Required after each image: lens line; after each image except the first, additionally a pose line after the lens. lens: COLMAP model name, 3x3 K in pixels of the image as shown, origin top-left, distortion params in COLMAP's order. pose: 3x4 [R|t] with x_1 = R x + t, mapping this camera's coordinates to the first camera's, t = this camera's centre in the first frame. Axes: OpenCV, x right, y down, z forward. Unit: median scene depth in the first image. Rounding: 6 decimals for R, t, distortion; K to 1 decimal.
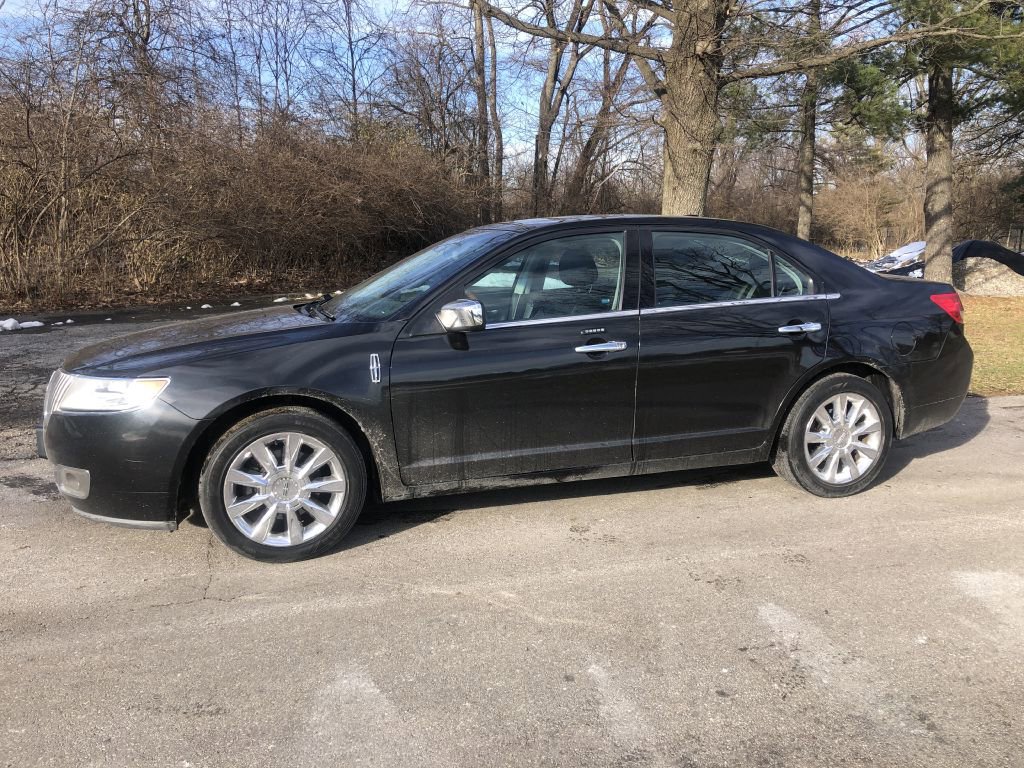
lens RADIAL K [[835.1, 0, 512.0], [0, 835.1, 384.0], [0, 0, 1]] dist [0.017945, 0.003283]
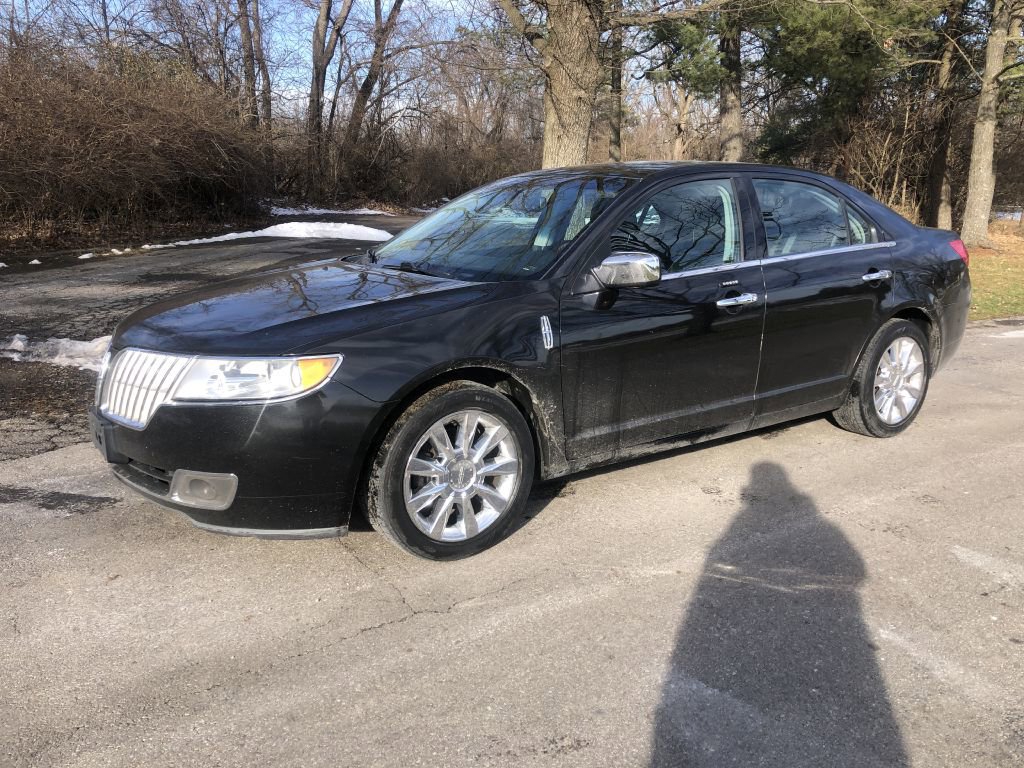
lens RADIAL K [[835.1, 0, 512.0], [0, 835.1, 384.0], [0, 0, 1]] dist [0.017945, 0.003283]
pose [[0.960704, -0.056777, 0.271706, -0.398979], [0.041143, 0.997171, 0.062901, -0.019315], [-0.274509, -0.049250, 0.960322, 0.140442]]
